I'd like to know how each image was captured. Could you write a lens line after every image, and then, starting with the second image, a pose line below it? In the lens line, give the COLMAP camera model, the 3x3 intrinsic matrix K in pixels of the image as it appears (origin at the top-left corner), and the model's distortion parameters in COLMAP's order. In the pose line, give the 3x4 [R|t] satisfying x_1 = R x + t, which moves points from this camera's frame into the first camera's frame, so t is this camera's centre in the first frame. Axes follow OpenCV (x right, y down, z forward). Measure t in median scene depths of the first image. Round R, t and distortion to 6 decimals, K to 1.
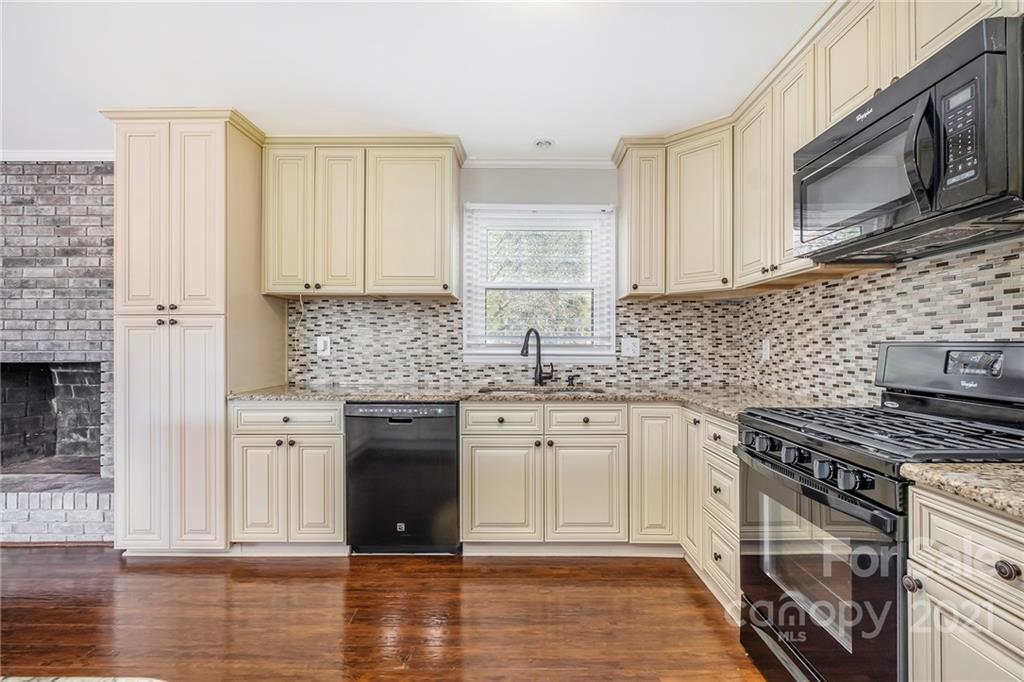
lens RADIAL K [[471.0, 0, 512.0], [0, 471.0, 341.0], [0, 0, 1]] dist [-0.000089, 0.000202]
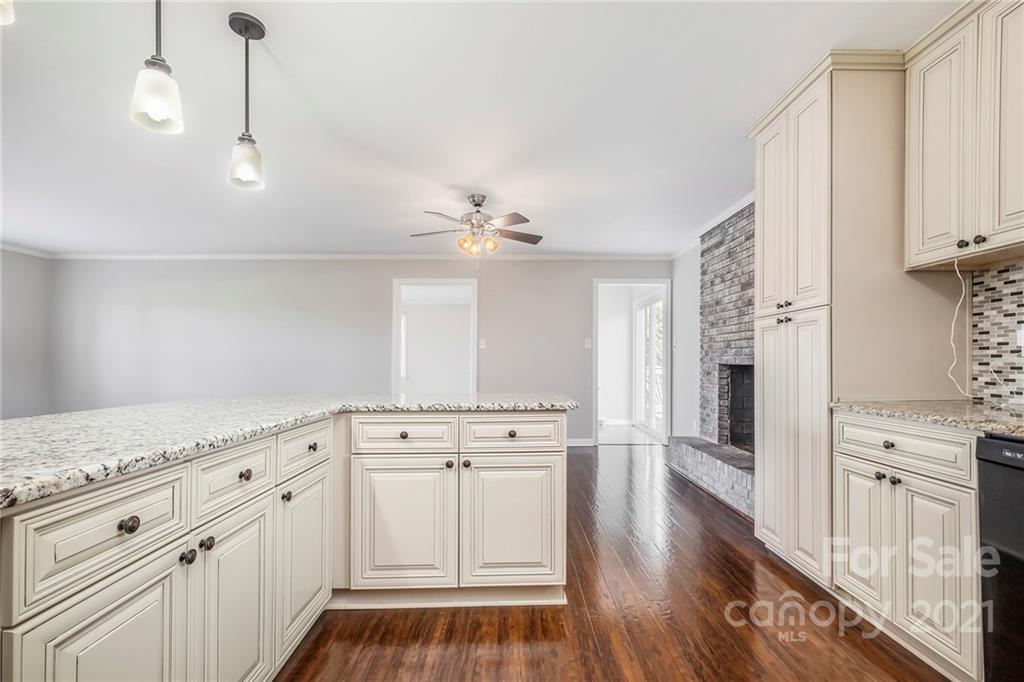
lens RADIAL K [[442.7, 0, 514.3], [0, 442.7, 360.1], [0, 0, 1]] dist [-0.001171, -0.000204]
pose [[0.017444, -0.004343, -0.999838, 0.131063], [0.013110, 0.999906, -0.004114, 0.029932], [0.999762, -0.013036, 0.017499, 0.352781]]
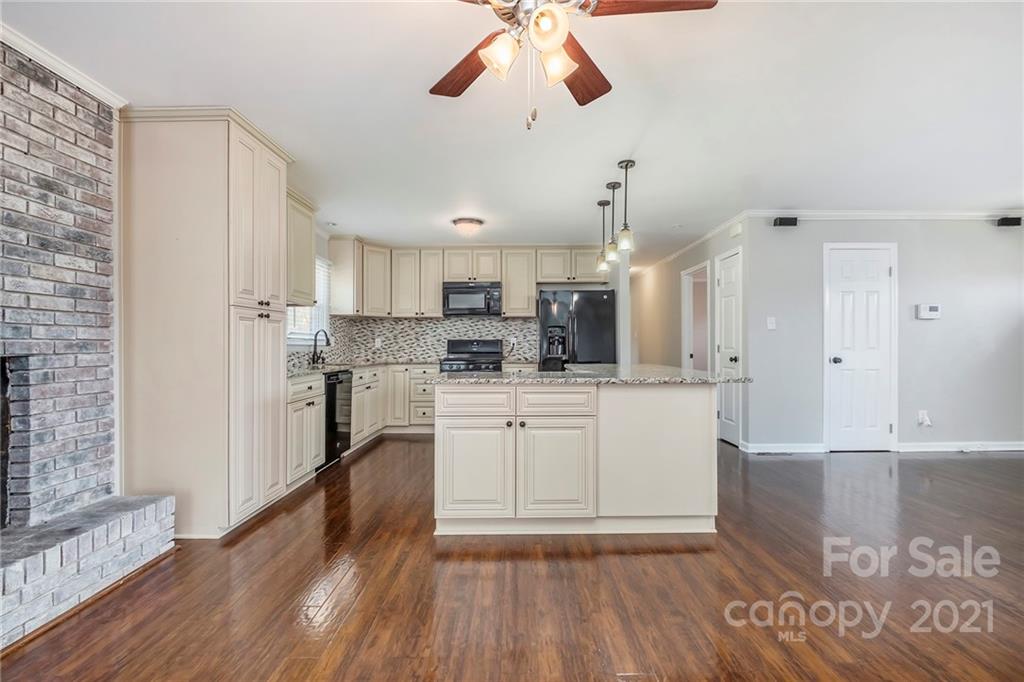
lens RADIAL K [[453.2, 0, 512.0], [0, 453.2, 341.0], [0, 0, 1]] dist [0.000954, -0.000054]
pose [[0.004865, 0.010745, 0.999930, -1.514815], [-0.005916, 0.999925, -0.010716, 0.026449], [-0.999971, -0.005863, 0.004928, 0.300964]]
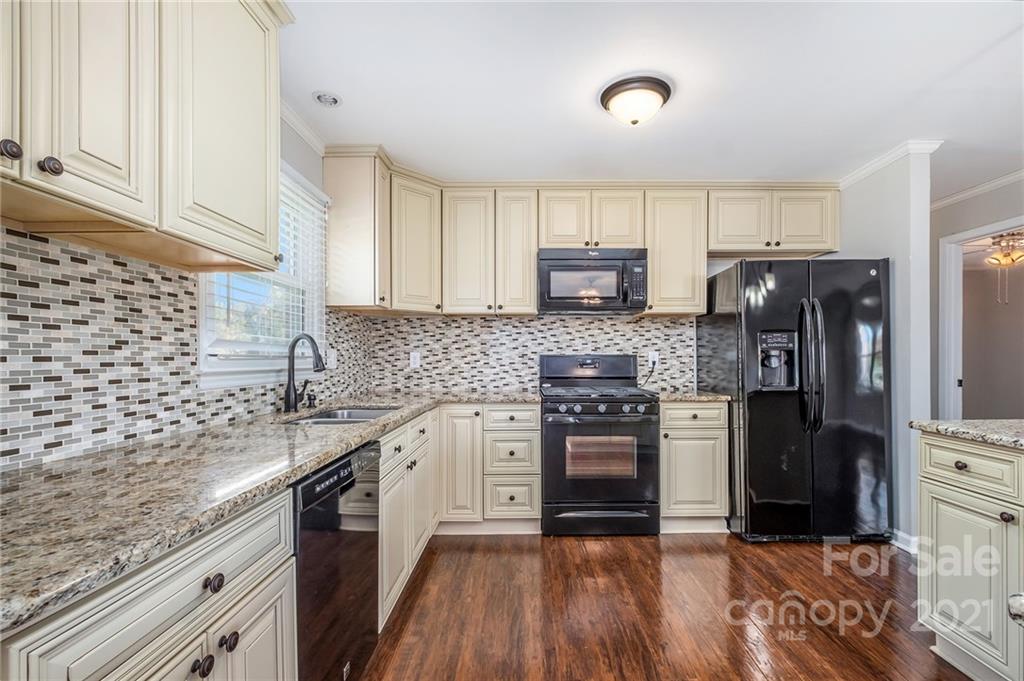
lens RADIAL K [[449.3, 0, 531.7], [0, 449.3, 357.9], [0, 0, 1]] dist [-0.001579, -0.000064]
pose [[-0.019494, -0.004415, 0.999800, -0.644011], [-0.007577, 0.999962, 0.004268, 0.004404], [-0.999781, -0.007493, -0.019527, 0.633505]]
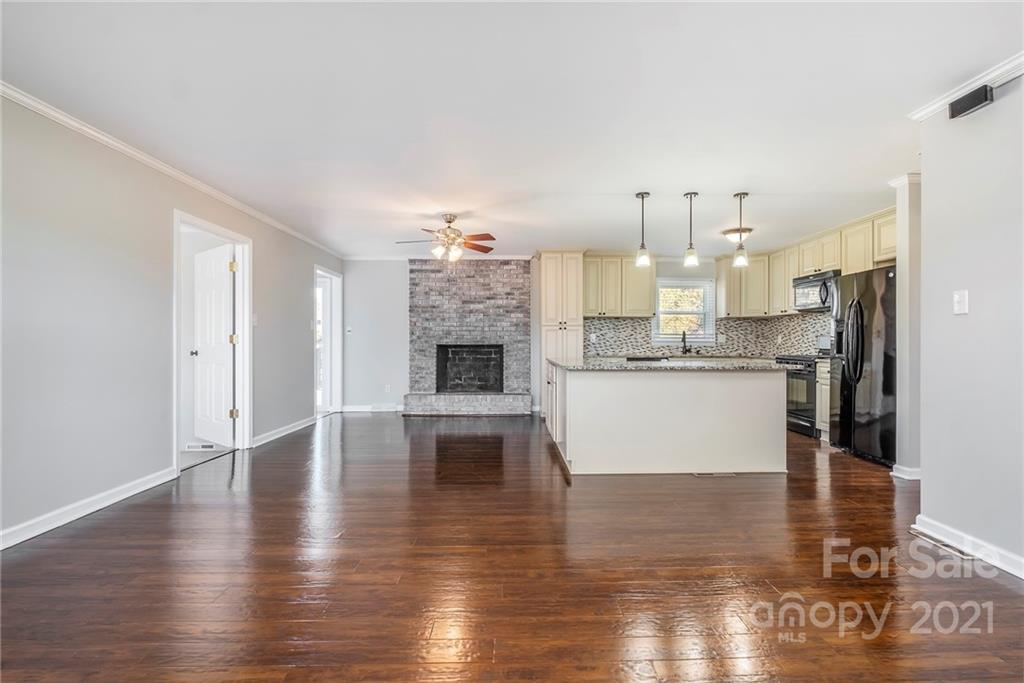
lens RADIAL K [[443.8, 0, 512.0], [0, 443.8, 341.5], [0, 0, 1]] dist [-0.014959, 0.000002]
pose [[0.999996, 0.000968, -0.002591, -0.818291], [-0.000946, 0.999963, 0.008508, 0.010917], [0.002599, -0.008505, 0.999960, -1.262720]]
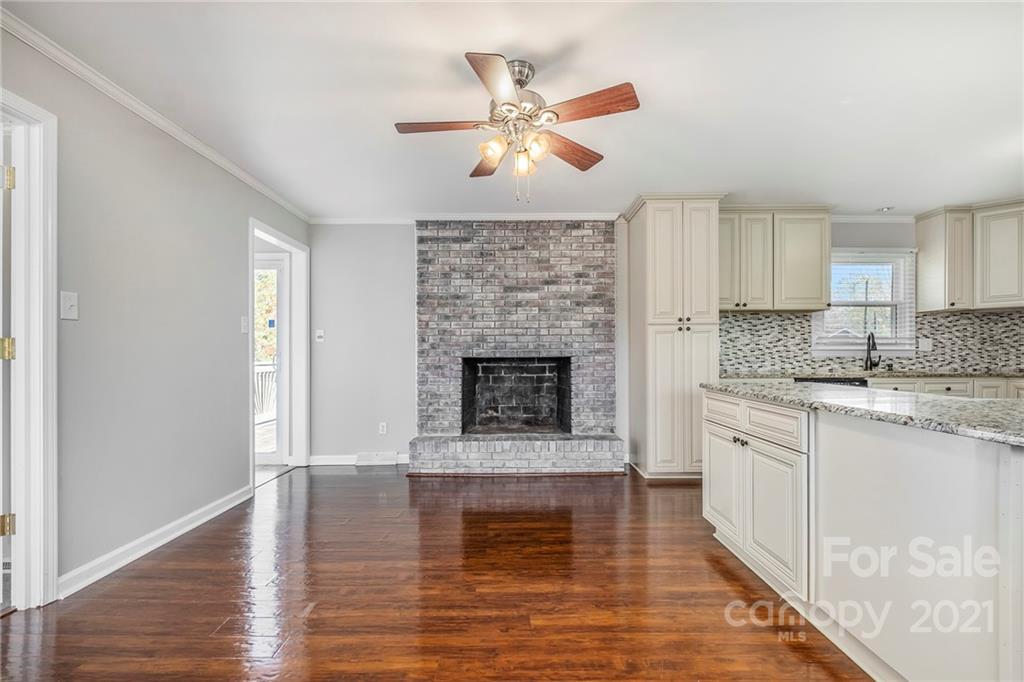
lens RADIAL K [[458.7, 0, 524.9], [0, 458.7, 348.4], [0, 0, 1]] dist [0.010191, -0.000545]
pose [[0.999930, -0.005084, 0.010649, -1.031734], [0.005102, 0.999986, -0.001657, 0.020824], [-0.010640, 0.001711, 0.999942, -0.434799]]
